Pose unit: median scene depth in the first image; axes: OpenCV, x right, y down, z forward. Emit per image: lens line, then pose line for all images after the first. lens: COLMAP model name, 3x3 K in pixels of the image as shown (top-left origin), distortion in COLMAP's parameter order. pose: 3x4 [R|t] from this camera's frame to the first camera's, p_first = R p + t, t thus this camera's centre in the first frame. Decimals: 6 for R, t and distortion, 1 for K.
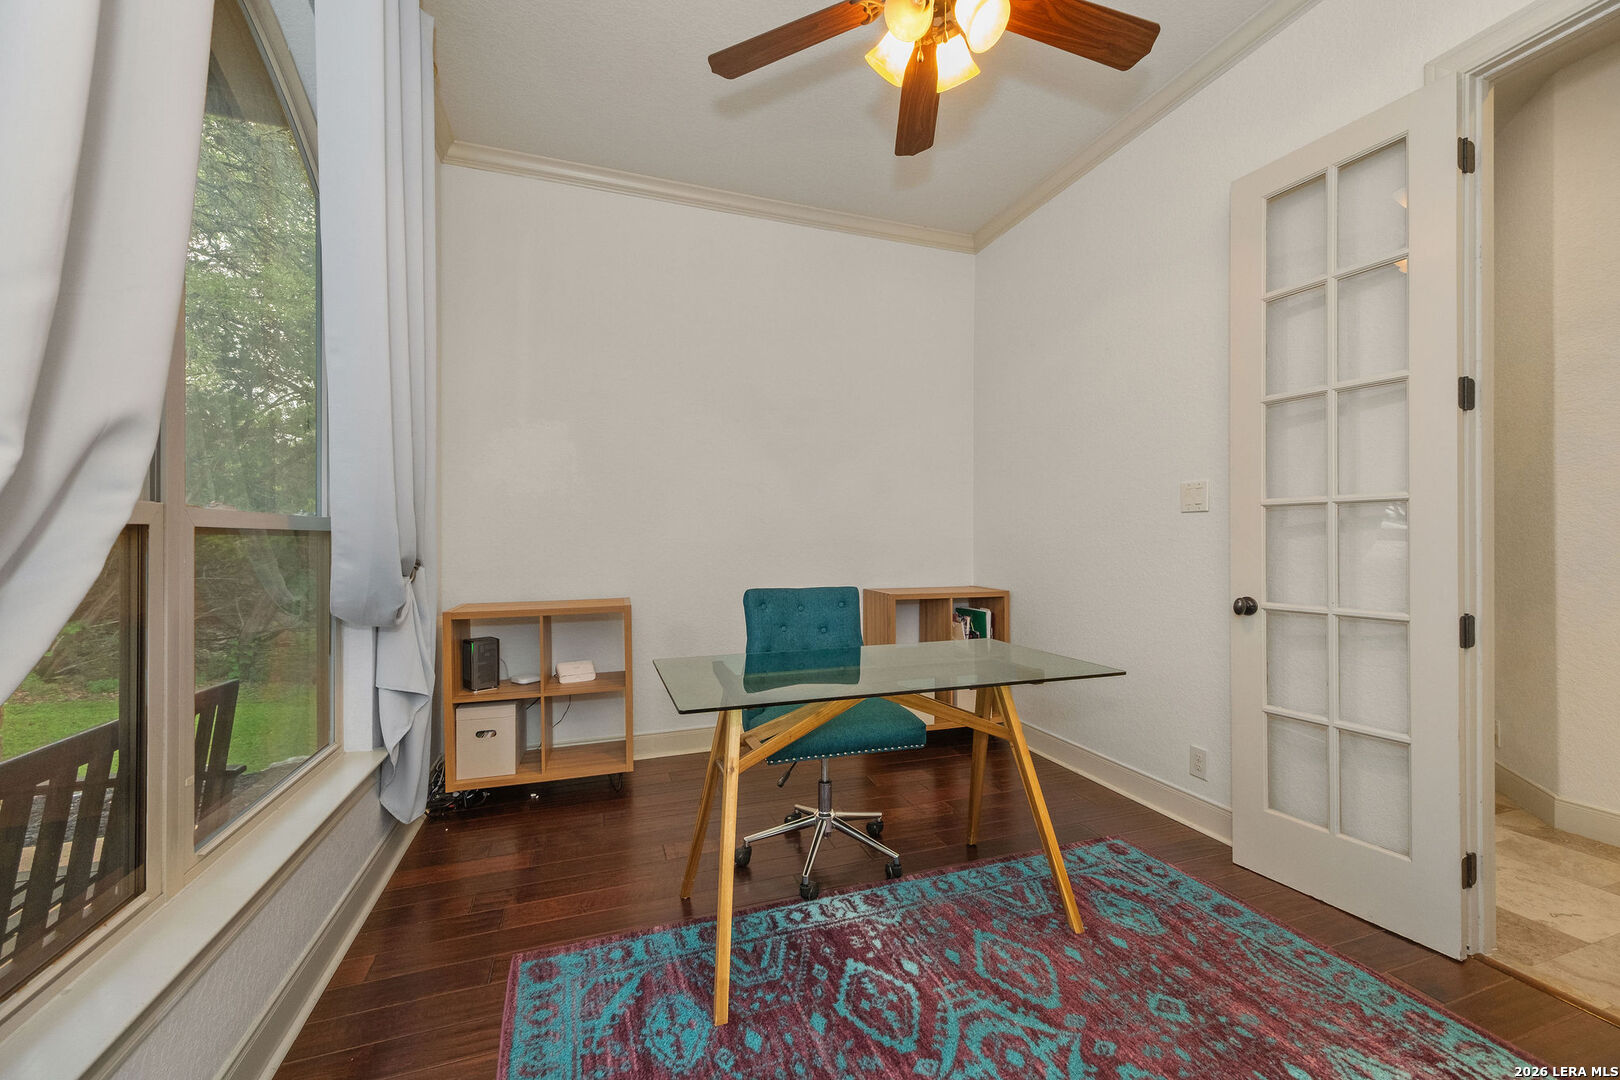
lens RADIAL K [[644.7, 0, 814.3], [0, 644.7, 538.4], [0, 0, 1]] dist [0.002509, -0.000153]
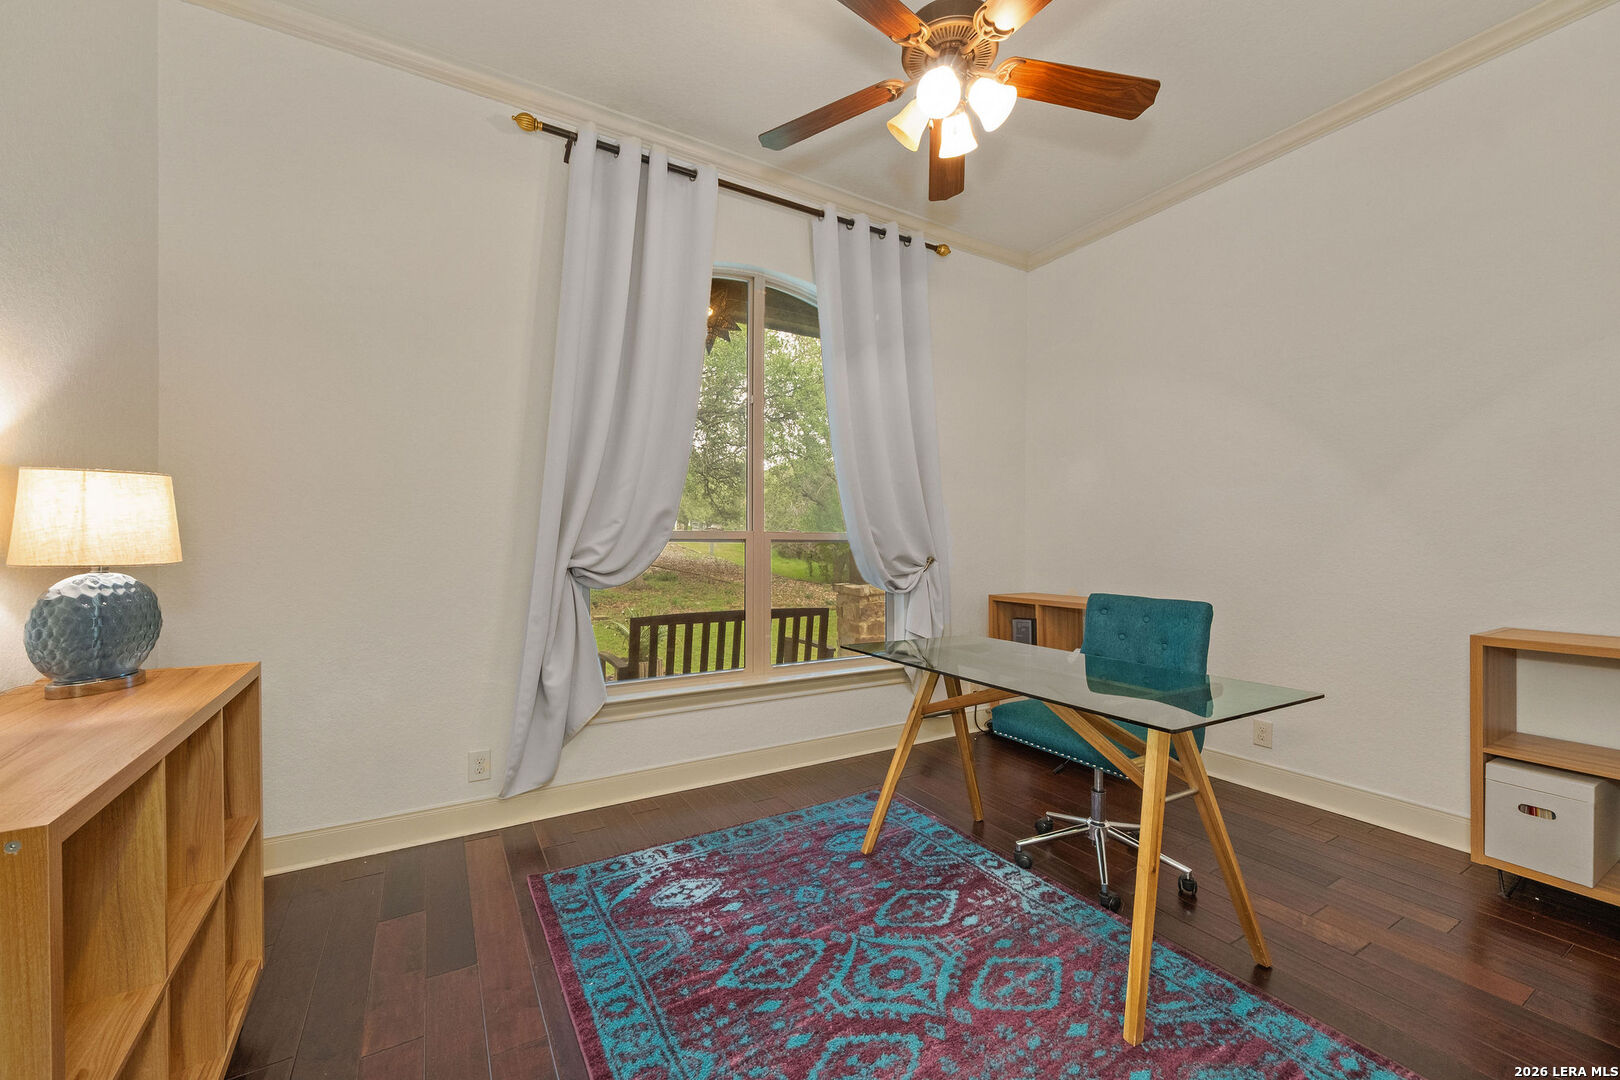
lens RADIAL K [[644.7, 0, 810.4], [0, 644.7, 542.3], [0, 0, 1]] dist [0.002509, -0.000153]
pose [[0.195778, 0.001911, -0.980646, 1.214195], [-0.007363, 0.999973, 0.000479, 0.001775], [0.980621, 0.007127, 0.195787, 0.502600]]
